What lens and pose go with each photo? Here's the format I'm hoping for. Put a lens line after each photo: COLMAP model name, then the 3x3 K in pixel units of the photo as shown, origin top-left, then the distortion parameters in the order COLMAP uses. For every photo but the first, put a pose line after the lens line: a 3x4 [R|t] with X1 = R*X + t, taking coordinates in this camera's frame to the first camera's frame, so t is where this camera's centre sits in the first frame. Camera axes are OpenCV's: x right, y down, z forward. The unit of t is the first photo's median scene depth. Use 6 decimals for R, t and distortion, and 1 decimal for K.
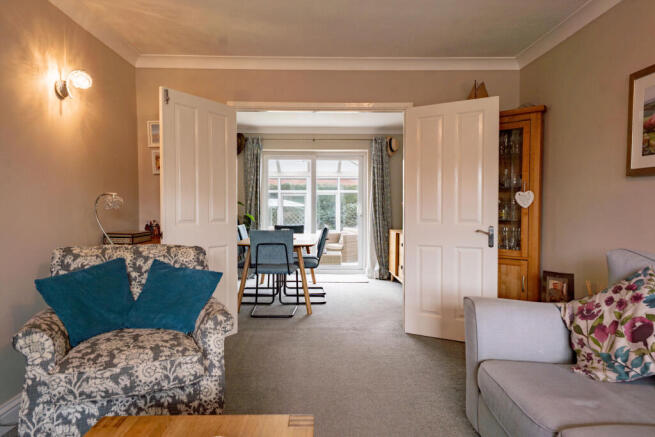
lens RADIAL K [[430.3, 0, 322.4], [0, 430.3, 217.0], [0, 0, 1]] dist [0.039036, -0.003487]
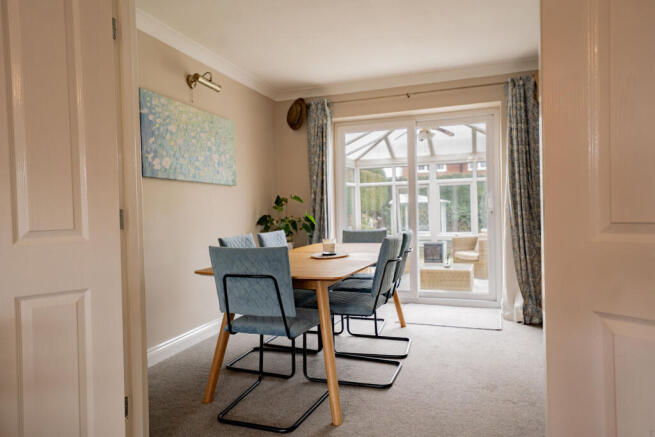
lens RADIAL K [[430.3, 0, 323.1], [0, 430.3, 216.5], [0, 0, 1]] dist [0.039036, -0.003487]
pose [[0.937405, -0.019527, -0.347693, 0.121764], [0.020233, 0.999794, -0.001601, -0.001632], [0.347653, -0.005534, 0.937607, 0.527305]]
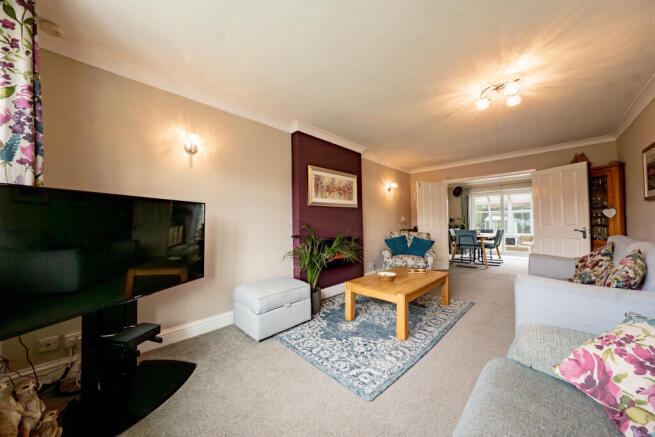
lens RADIAL K [[228.8, 0, 328.9], [0, 228.8, 221.5], [0, 0, 1]] dist [-0.016549, 0.000329]
pose [[0.712980, -0.015778, -0.701007, 0.209741], [-0.001404, 0.999713, -0.023929, 0.014983], [0.701183, 0.018045, 0.712753, -0.397537]]
